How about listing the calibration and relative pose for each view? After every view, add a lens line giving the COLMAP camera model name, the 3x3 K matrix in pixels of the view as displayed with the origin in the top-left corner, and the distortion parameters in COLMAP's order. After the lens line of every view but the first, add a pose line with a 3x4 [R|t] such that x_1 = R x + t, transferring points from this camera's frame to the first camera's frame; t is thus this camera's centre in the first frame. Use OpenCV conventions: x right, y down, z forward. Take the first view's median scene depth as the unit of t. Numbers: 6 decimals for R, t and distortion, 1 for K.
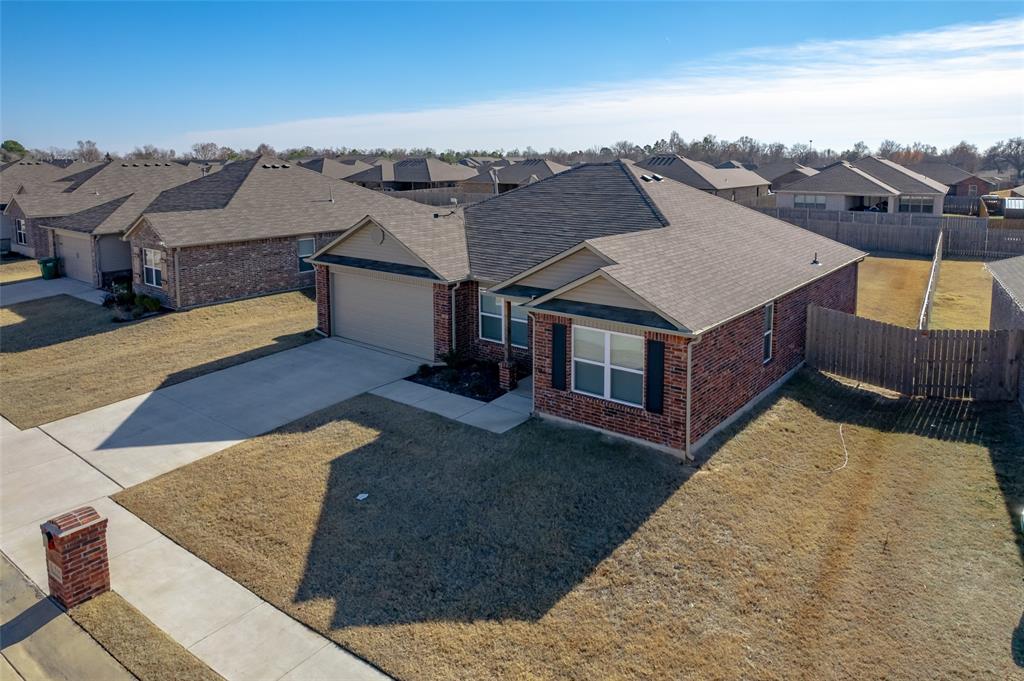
lens RADIAL K [[672.9, 0, 502.8], [0, 672.9, 258.2], [0, 0, 1]] dist [-0.049090, 0.024029]
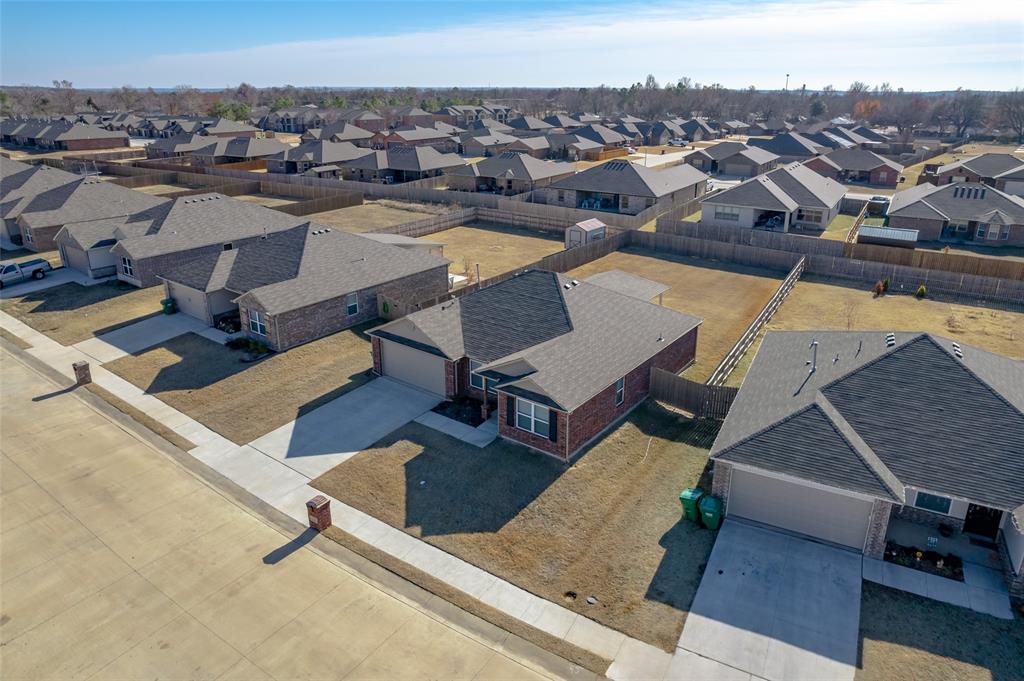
lens RADIAL K [[672.9, 0, 508.7], [0, 672.9, 332.6], [0, 0, 1]] dist [-0.049090, 0.024029]
pose [[0.999369, -0.009268, 0.034297, 0.010009], [0.000931, 0.971875, 0.235497, -0.560258], [-0.035515, -0.235316, 0.971270, -0.923127]]
